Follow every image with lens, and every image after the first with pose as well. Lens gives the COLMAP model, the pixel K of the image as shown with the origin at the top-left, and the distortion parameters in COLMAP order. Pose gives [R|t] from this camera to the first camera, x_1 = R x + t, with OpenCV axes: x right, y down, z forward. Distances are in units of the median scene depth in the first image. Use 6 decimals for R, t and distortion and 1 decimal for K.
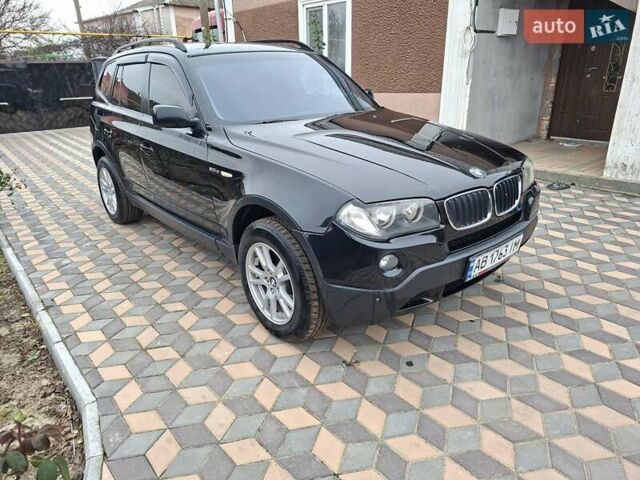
lens RADIAL K [[442.4, 0, 320.0], [0, 442.4, 240.0], [0, 0, 1]] dist [-0.000719, -0.002279]
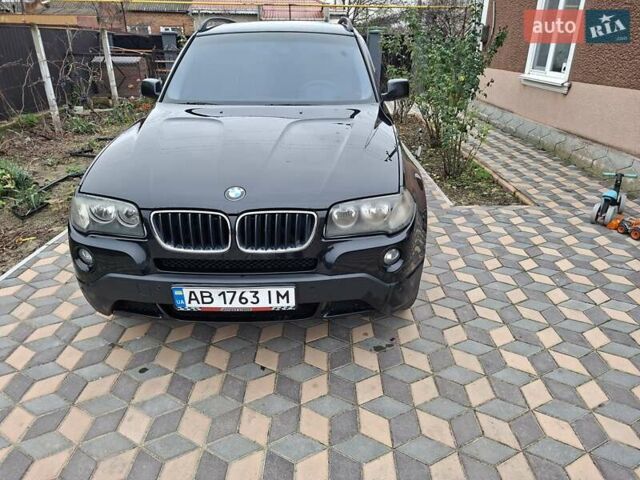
lens RADIAL K [[452.7, 0, 320.0], [0, 452.7, 240.0], [0, 0, 1]] dist [0.001288, -0.006842]
pose [[0.766265, 0.290516, -0.573095, 1.000912], [-0.263154, 0.955603, 0.132565, -0.227224], [0.586164, 0.049232, 0.808695, 0.424539]]
